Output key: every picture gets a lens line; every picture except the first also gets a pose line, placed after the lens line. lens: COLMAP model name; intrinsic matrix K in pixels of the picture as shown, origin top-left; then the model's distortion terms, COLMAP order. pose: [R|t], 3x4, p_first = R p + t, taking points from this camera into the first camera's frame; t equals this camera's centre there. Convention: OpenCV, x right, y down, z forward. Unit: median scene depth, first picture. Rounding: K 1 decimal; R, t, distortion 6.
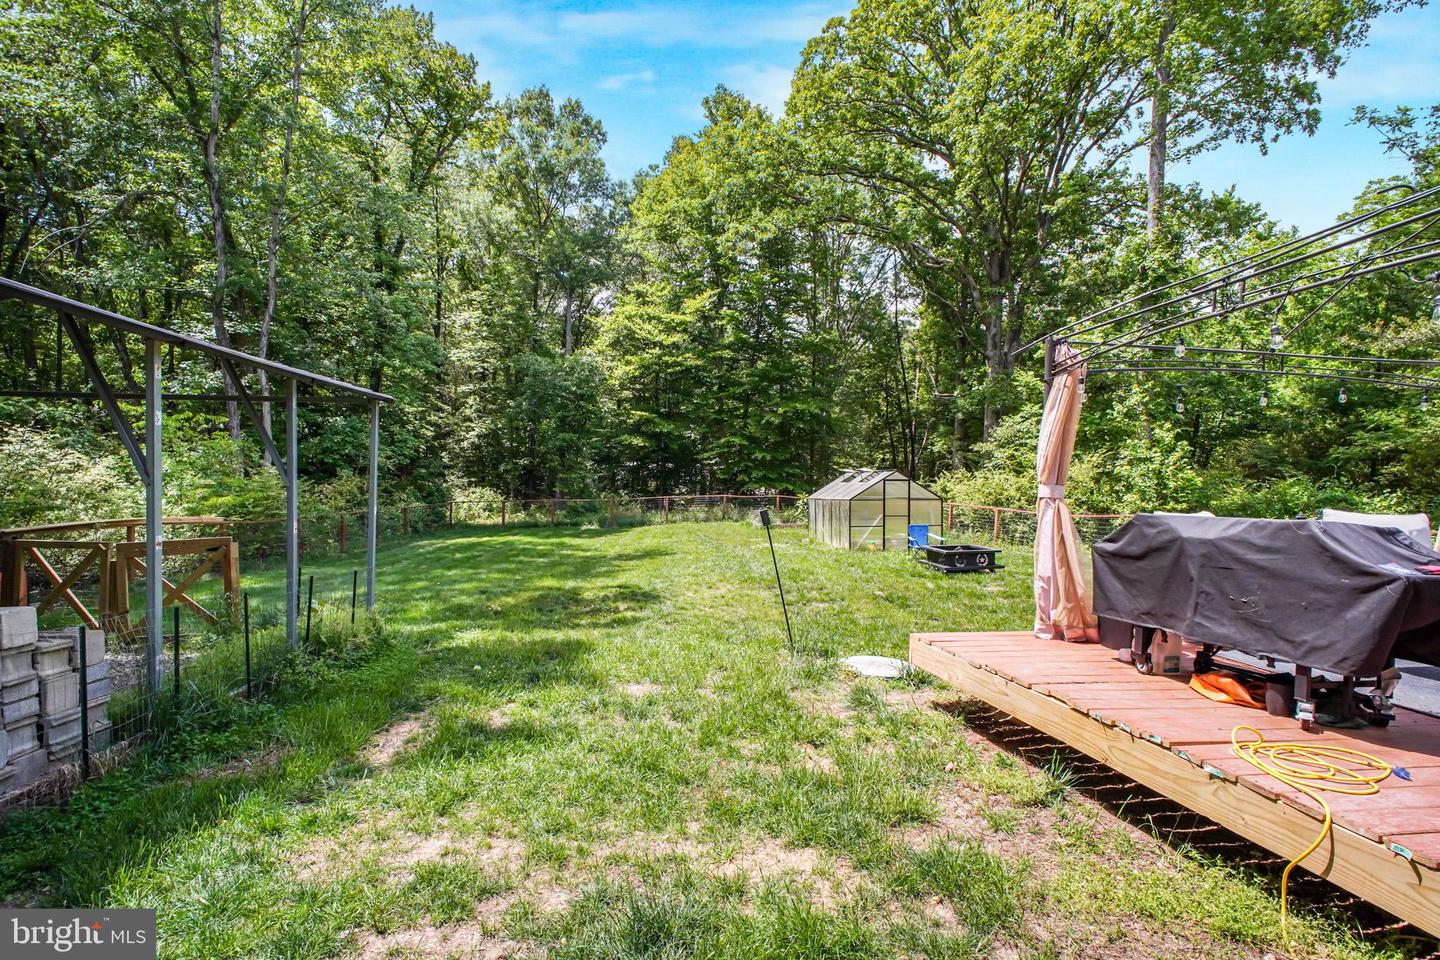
lens RADIAL K [[634.1, 0, 722.5], [0, 634.1, 504.2], [0, 0, 1]] dist [-0.000949, -0.000058]
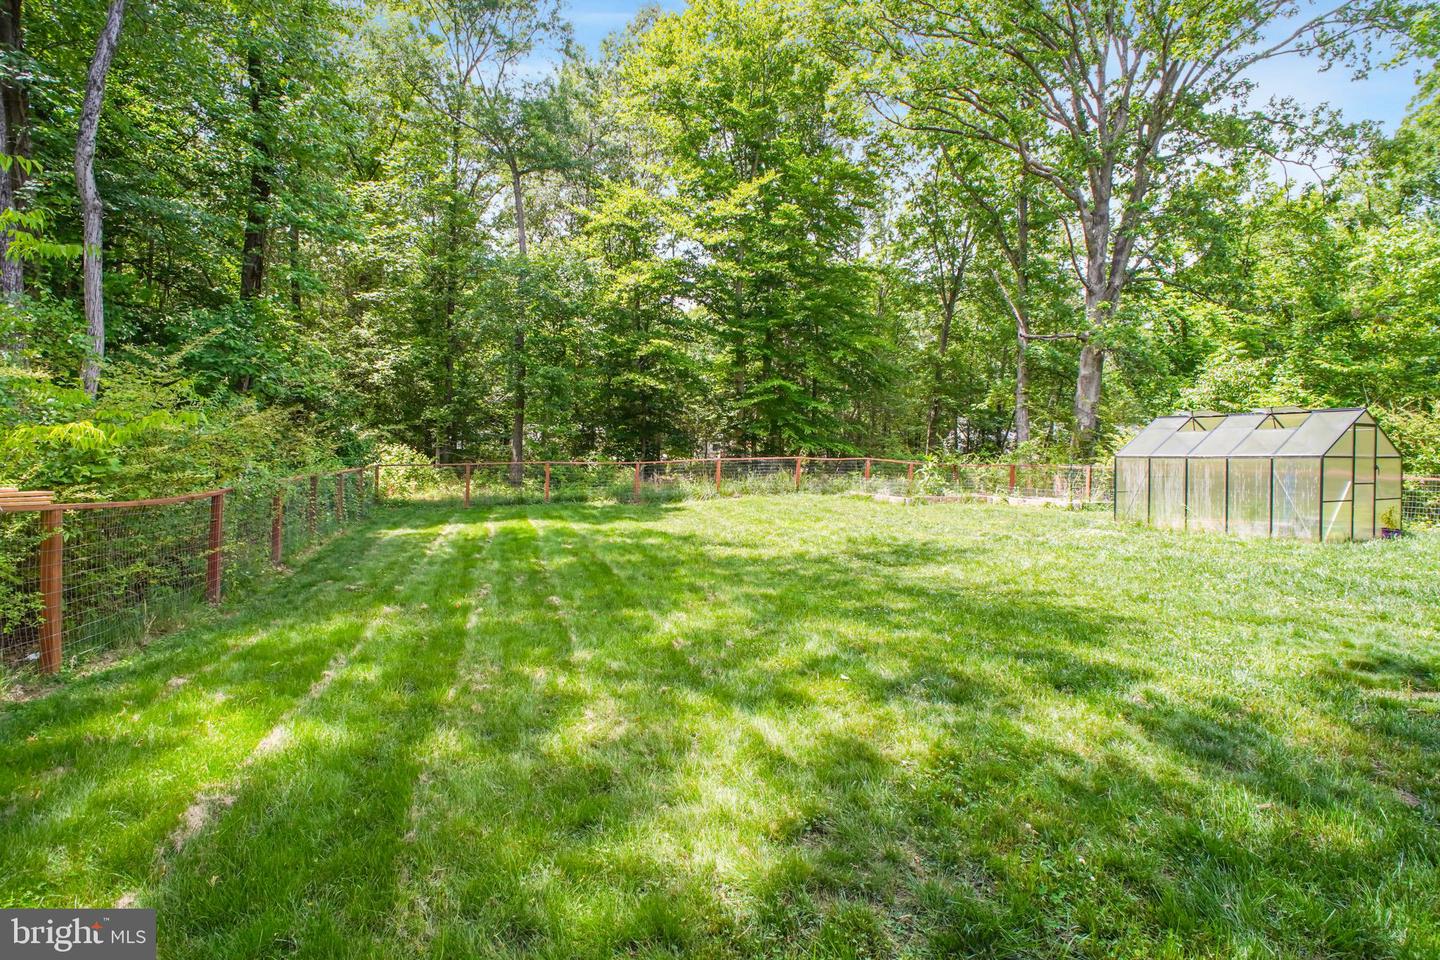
lens RADIAL K [[649.1, 0, 689.3], [0, 649.1, 461.8], [0, 0, 1]] dist [-0.001140, -0.000139]
pose [[0.969782, 0.005795, 0.243903, -0.365935], [-0.000843, 0.999791, -0.020404, 0.007614], [-0.243970, 0.019582, 0.969585, 0.390410]]
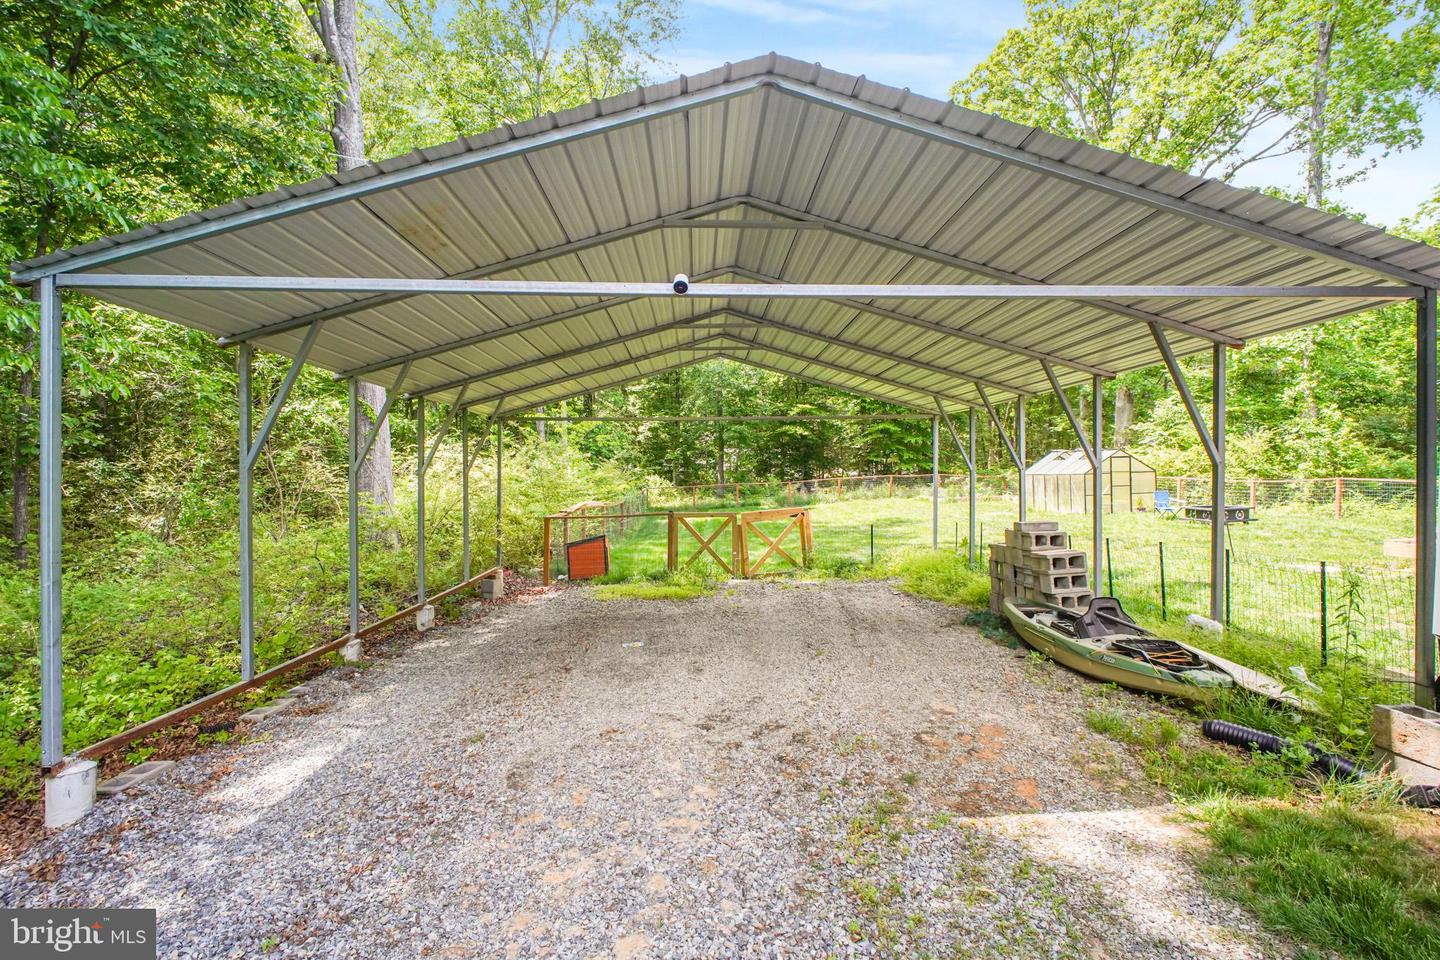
lens RADIAL K [[633.2, 0, 720.0], [0, 633.2, 480.0], [0, 0, 1]] dist [-0.001498, -0.000456]
pose [[0.999268, -0.029155, -0.024753, -0.342007], [0.028823, 0.999491, -0.013683, 0.001082], [0.025139, 0.012959, 0.999600, -0.186350]]
